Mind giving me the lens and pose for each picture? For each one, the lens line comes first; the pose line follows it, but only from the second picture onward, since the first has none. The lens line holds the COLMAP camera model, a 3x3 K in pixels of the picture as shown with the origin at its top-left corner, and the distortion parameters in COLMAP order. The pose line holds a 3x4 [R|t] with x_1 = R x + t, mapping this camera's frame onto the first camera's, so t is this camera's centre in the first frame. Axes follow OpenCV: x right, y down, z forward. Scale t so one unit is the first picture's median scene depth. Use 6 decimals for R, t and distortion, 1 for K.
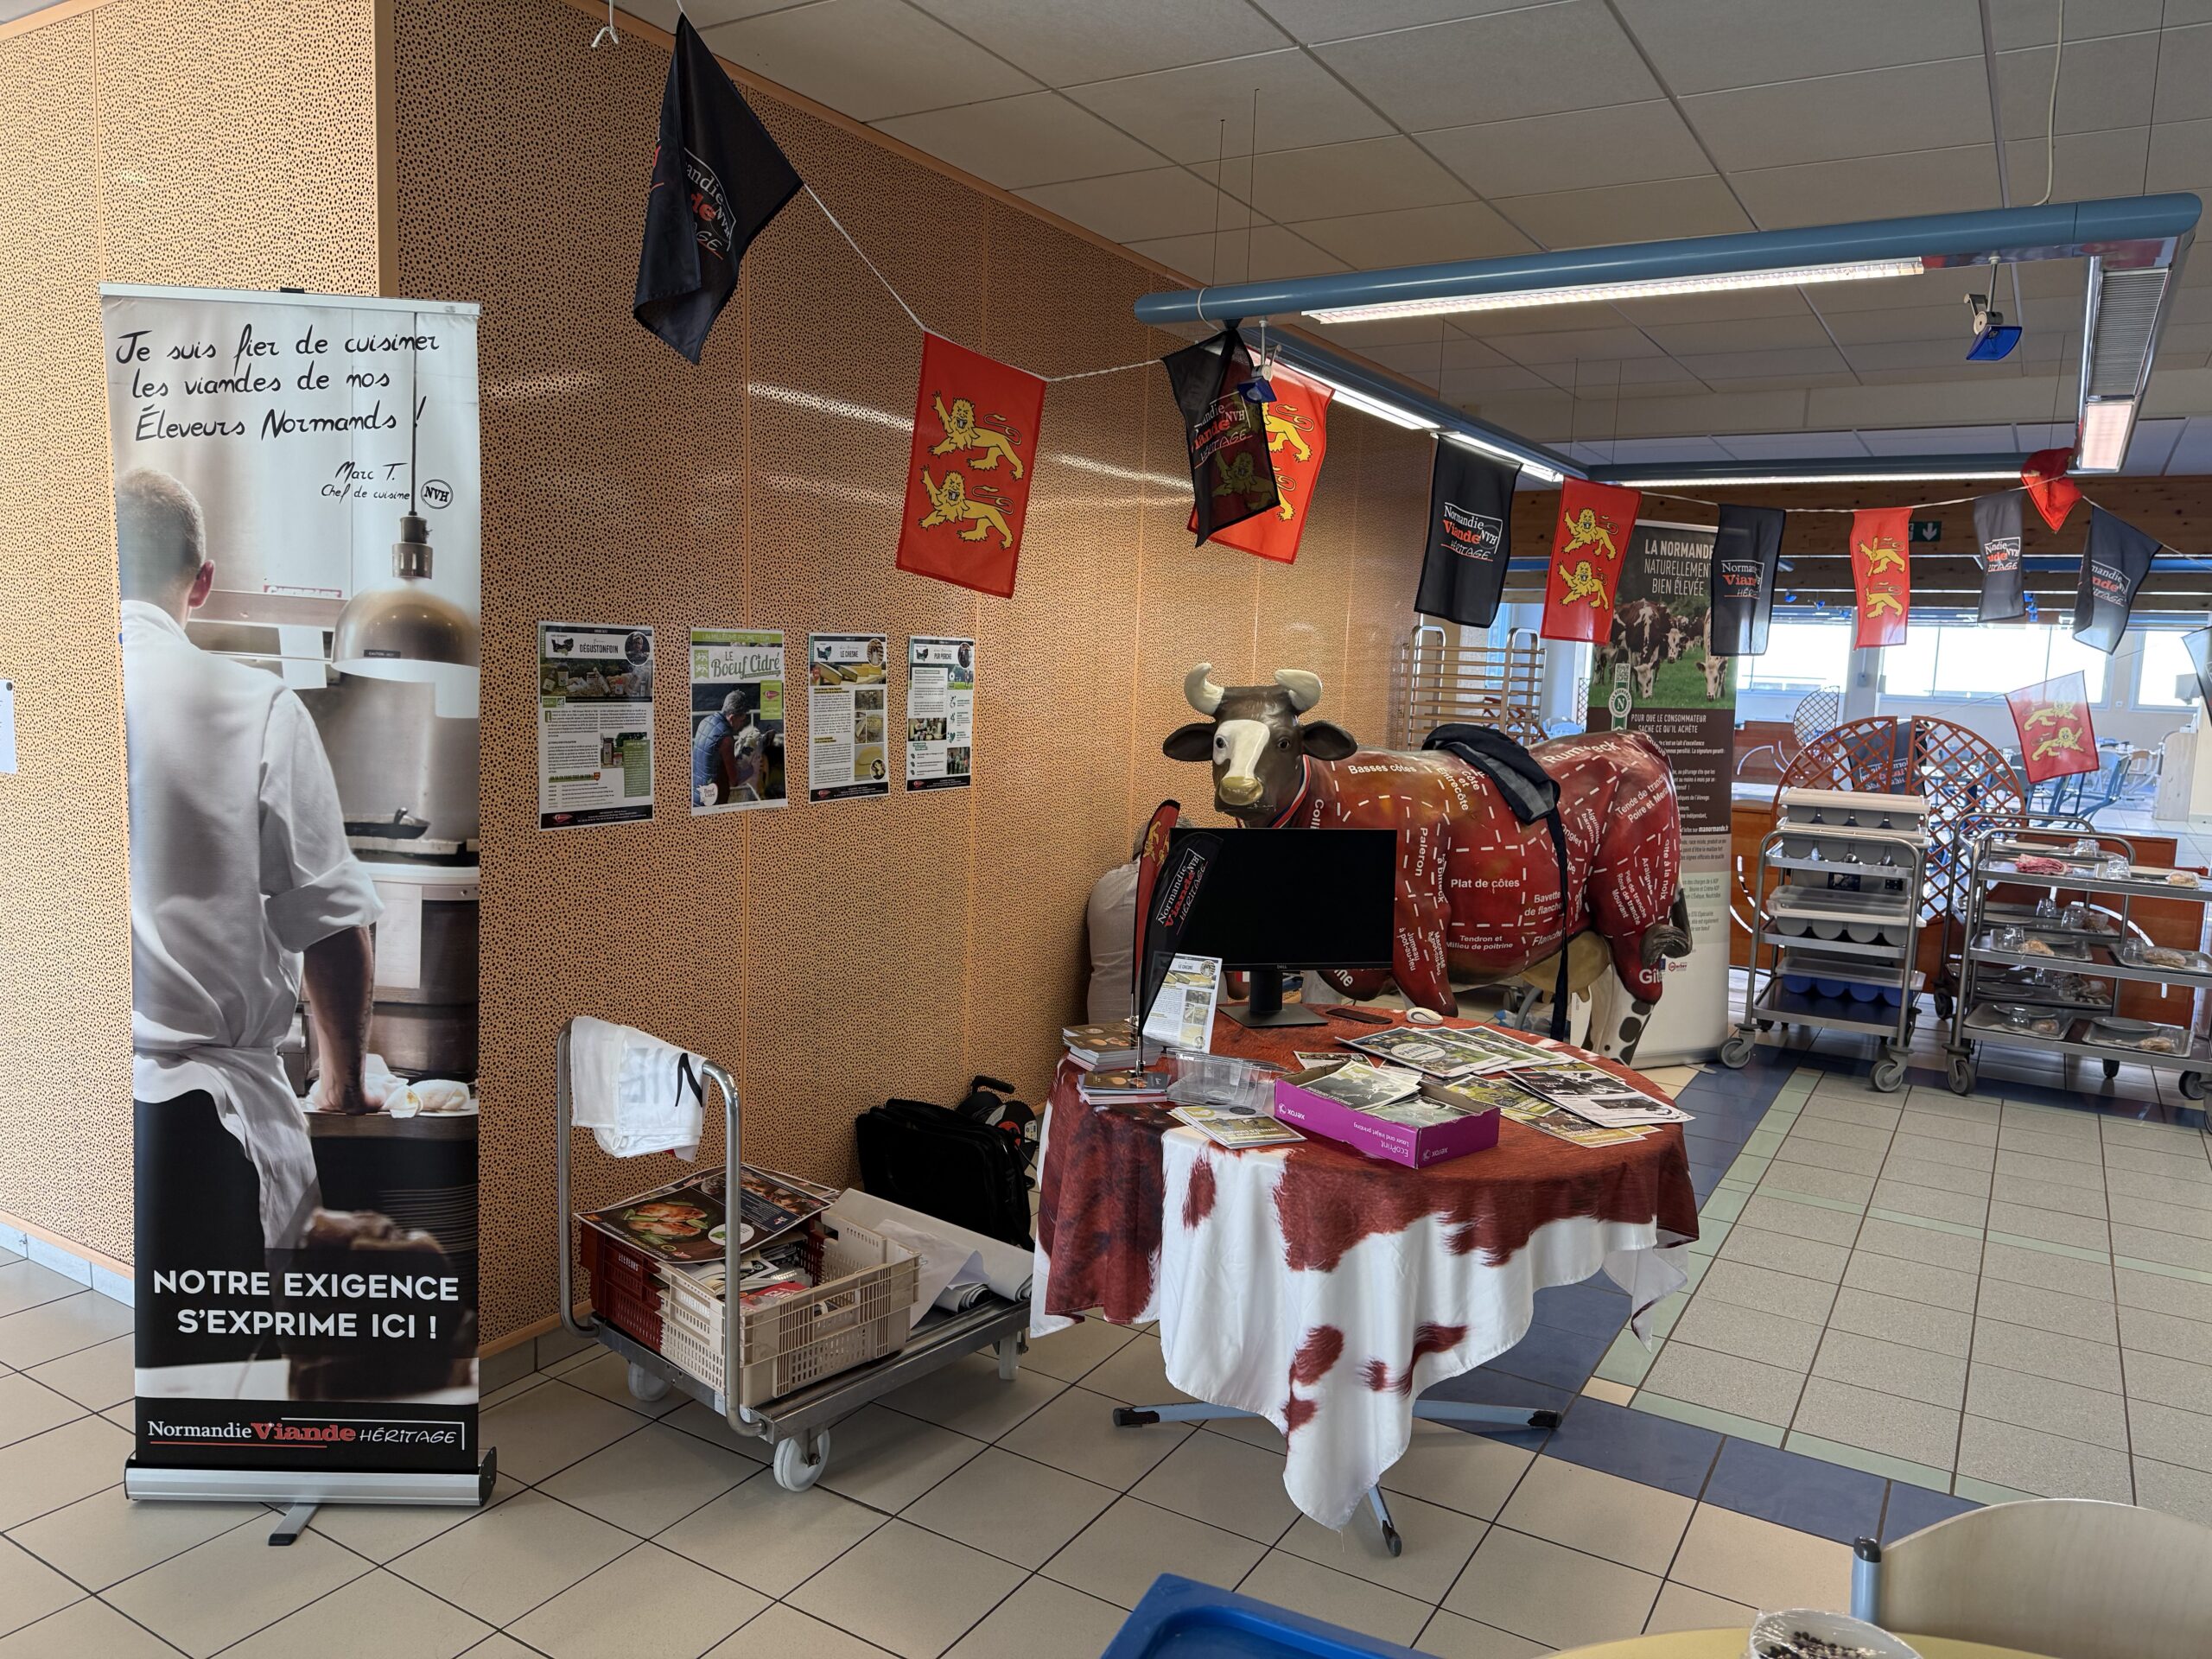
lens RADIAL K [[1549.6, 0, 1106.7], [0, 1549.6, 824.0], [0, 0, 1]] dist [0.006811, -0.018594]
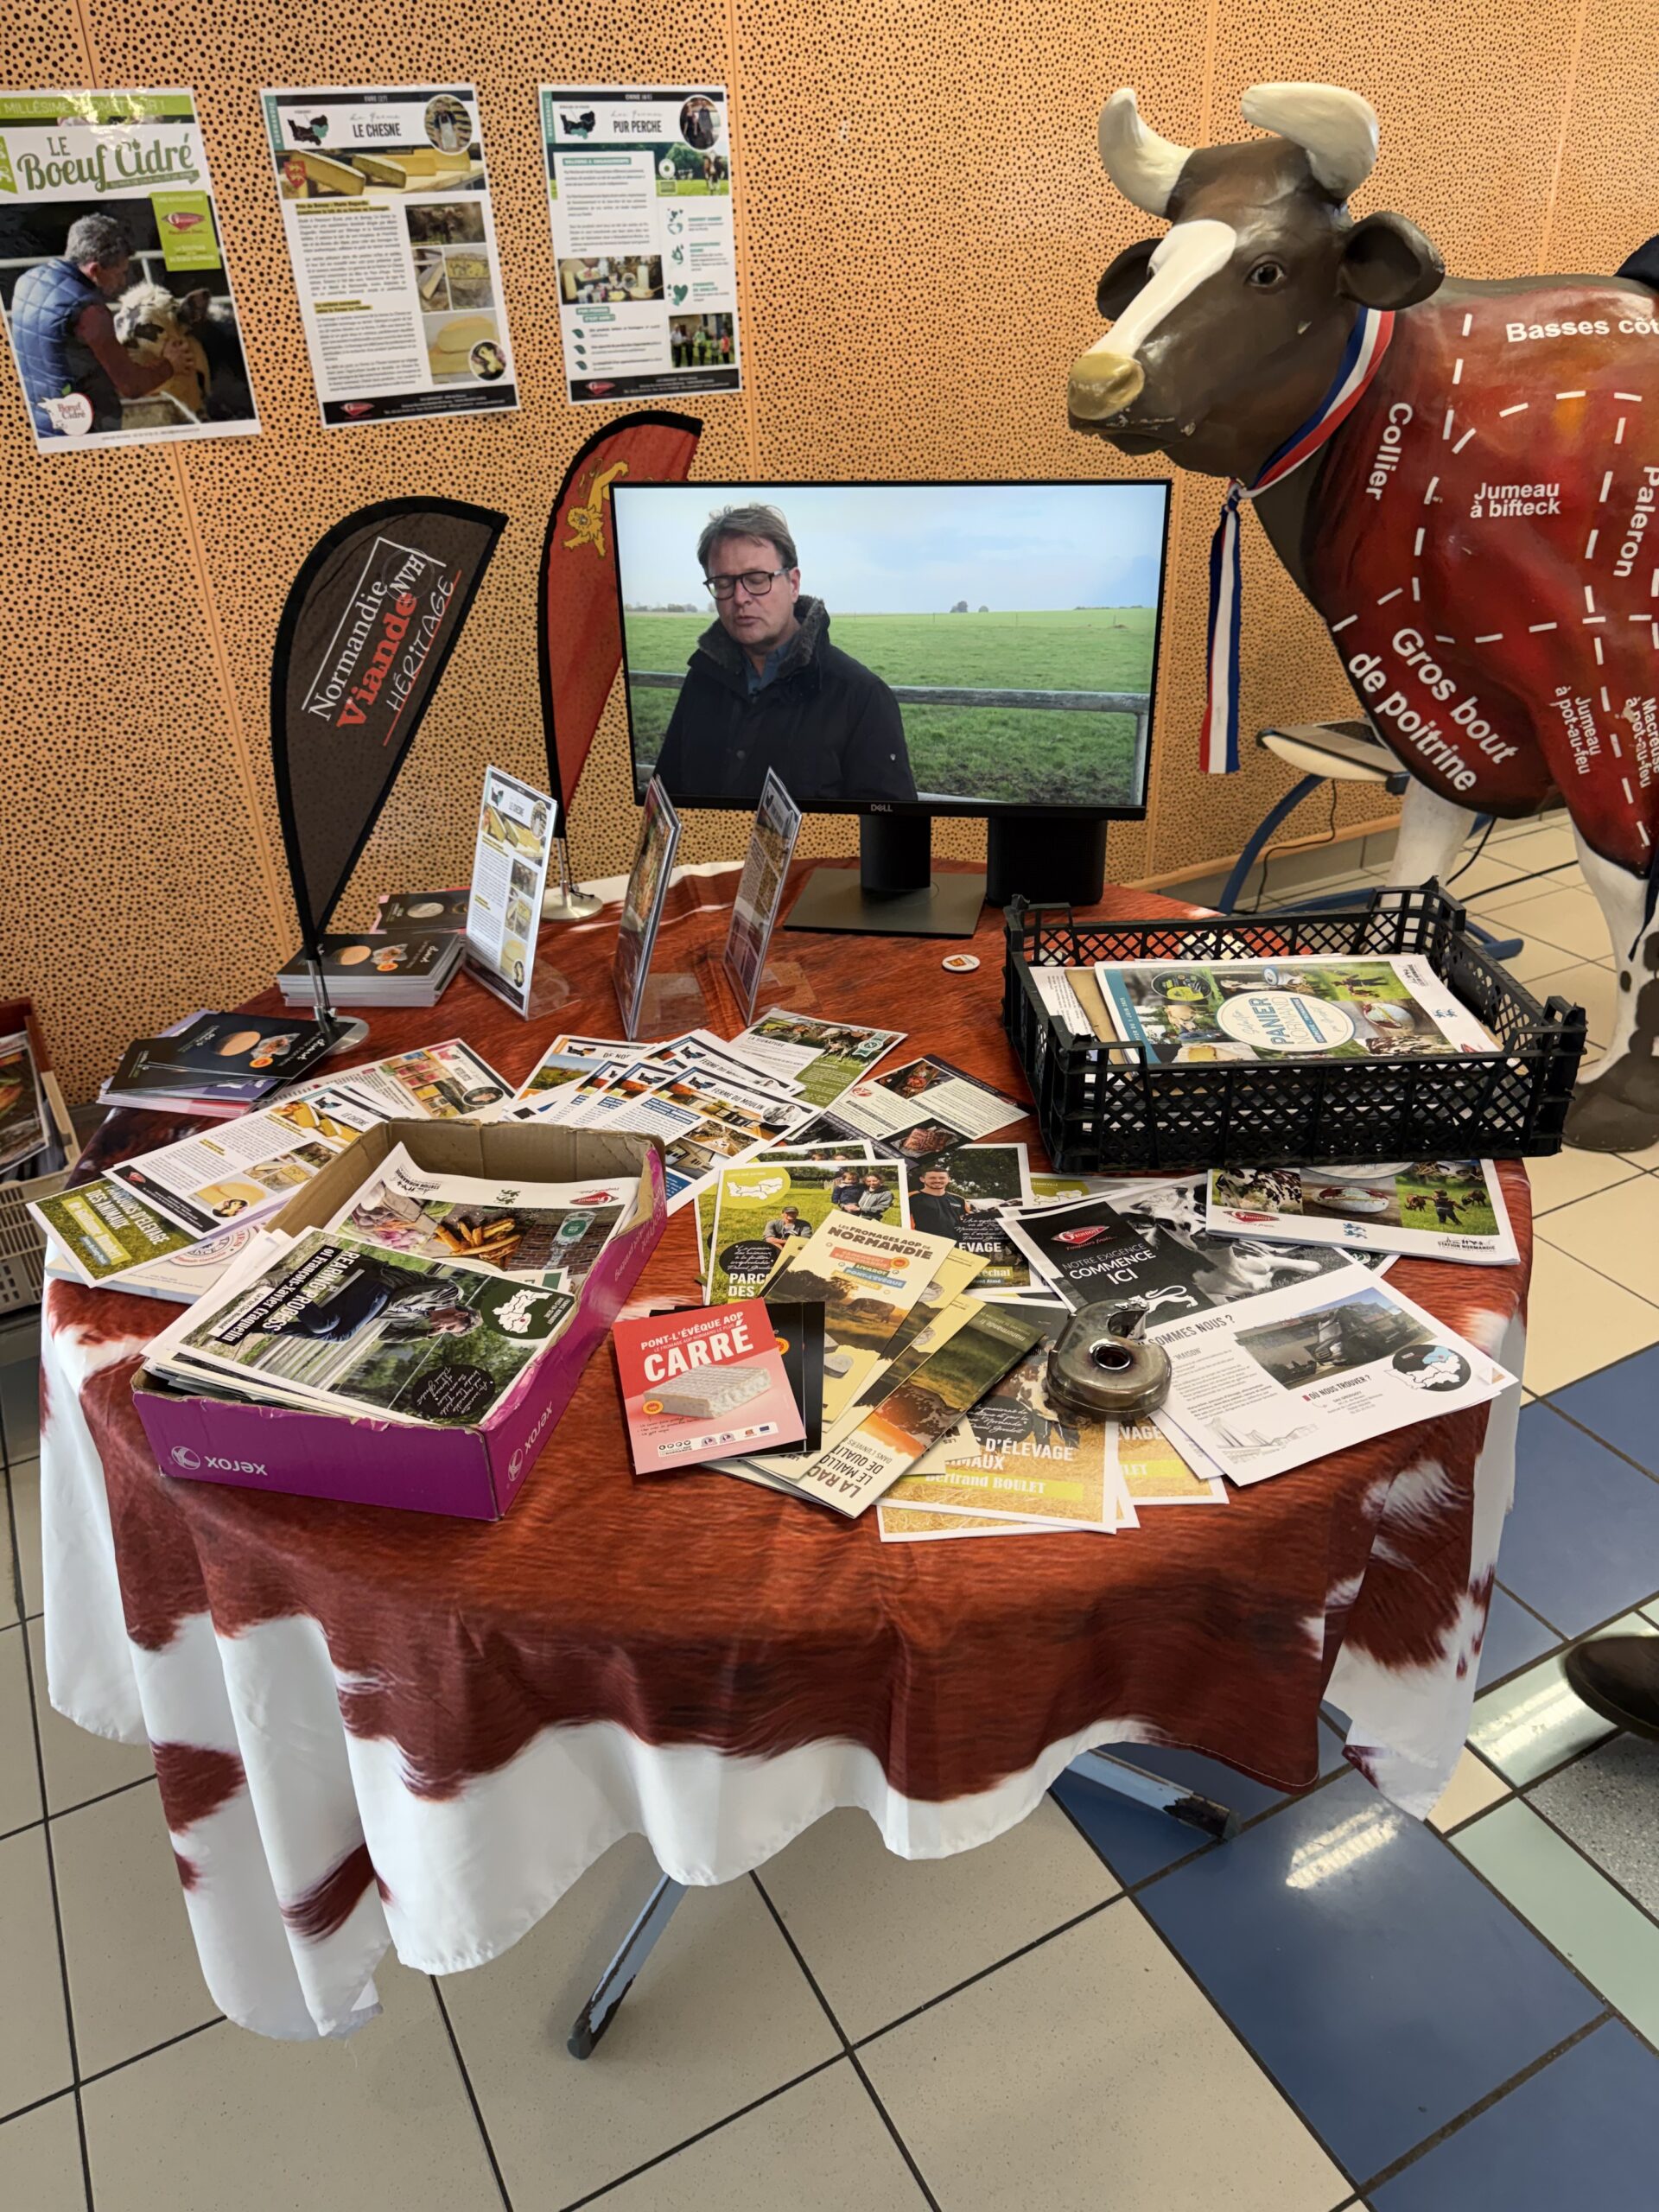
lens RADIAL K [[1549.6, 0, 825.7], [0, 1549.6, 1112.1], [0, 0, 1]] dist [0.006811, -0.018594]
pose [[0.852678, 0.201080, -0.482190, 0.300501], [0.006079, 0.919082, 0.394021, -0.004786], [0.522401, -0.338904, 0.782458, 0.527673]]
